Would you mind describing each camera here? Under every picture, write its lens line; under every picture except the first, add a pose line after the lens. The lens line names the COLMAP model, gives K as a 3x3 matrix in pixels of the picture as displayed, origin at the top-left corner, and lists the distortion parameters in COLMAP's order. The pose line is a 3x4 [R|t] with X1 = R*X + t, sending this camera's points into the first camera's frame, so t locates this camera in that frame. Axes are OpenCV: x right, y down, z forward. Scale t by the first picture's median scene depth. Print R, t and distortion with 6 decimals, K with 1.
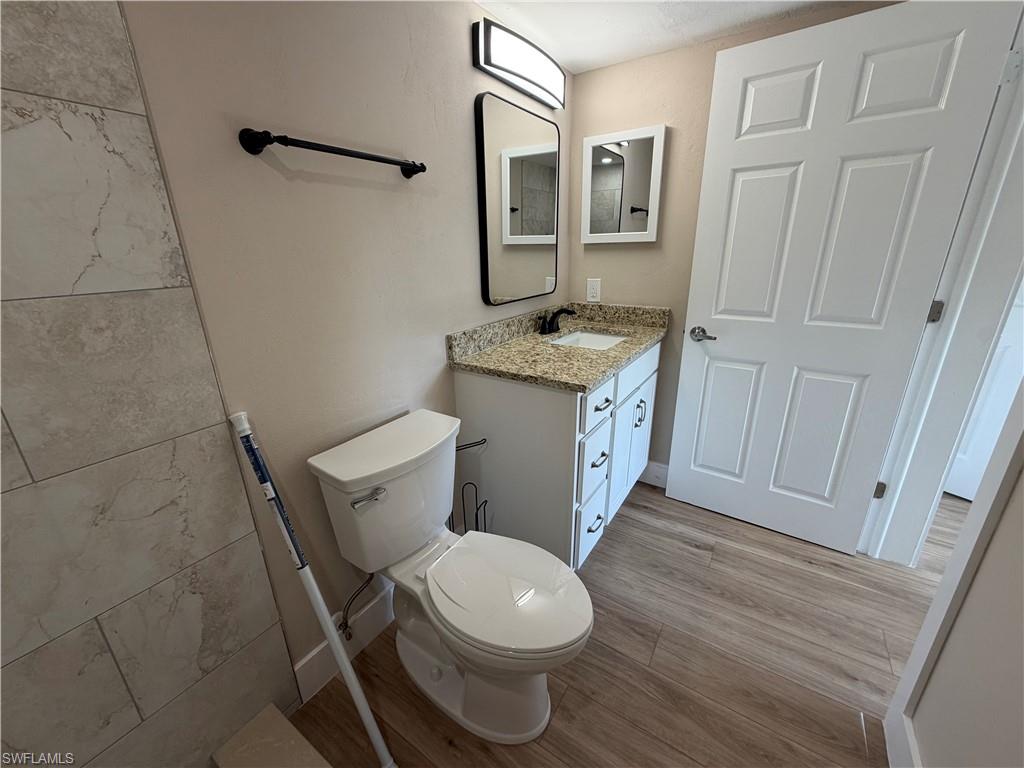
lens RADIAL K [[407.6, 0, 512.0], [0, 407.6, 383.3], [0, 0, 1]] dist [0.000176, 0.000047]
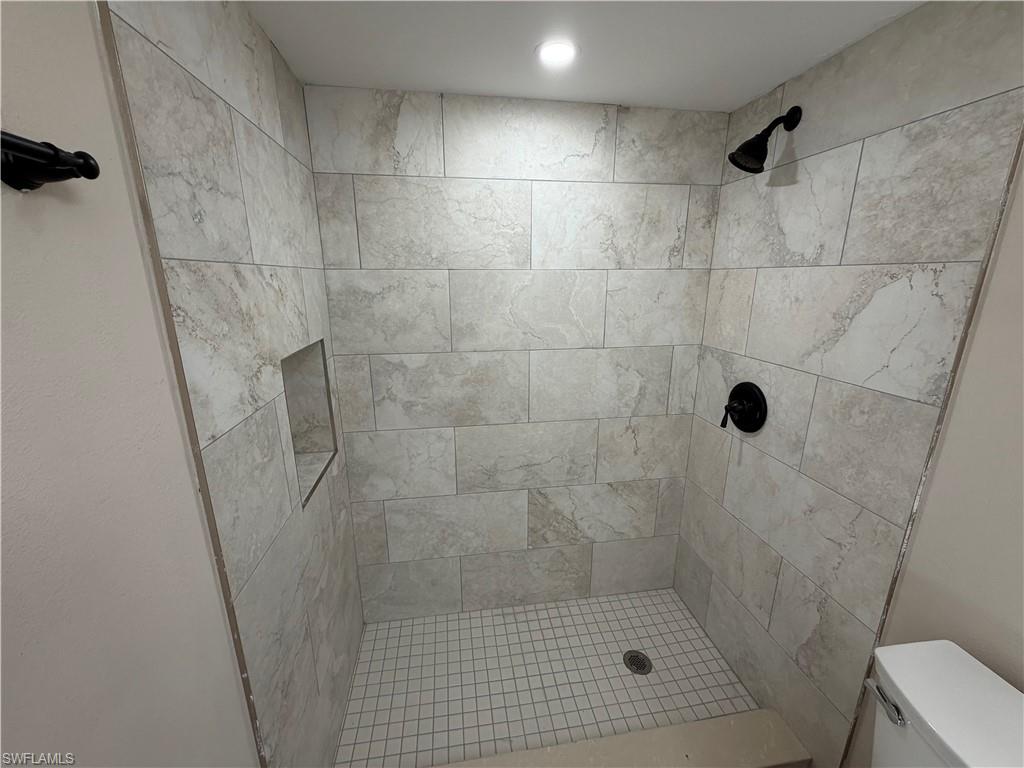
lens RADIAL K [[407.6, 0, 511.6], [0, 407.6, 383.9], [0, 0, 1]] dist [0.000176, 0.000047]
pose [[-0.738316, 0.189333, -0.647334, 0.790085], [-0.204257, 0.851949, 0.482144, -0.647838], [0.642782, 0.488197, -0.590335, 1.000441]]
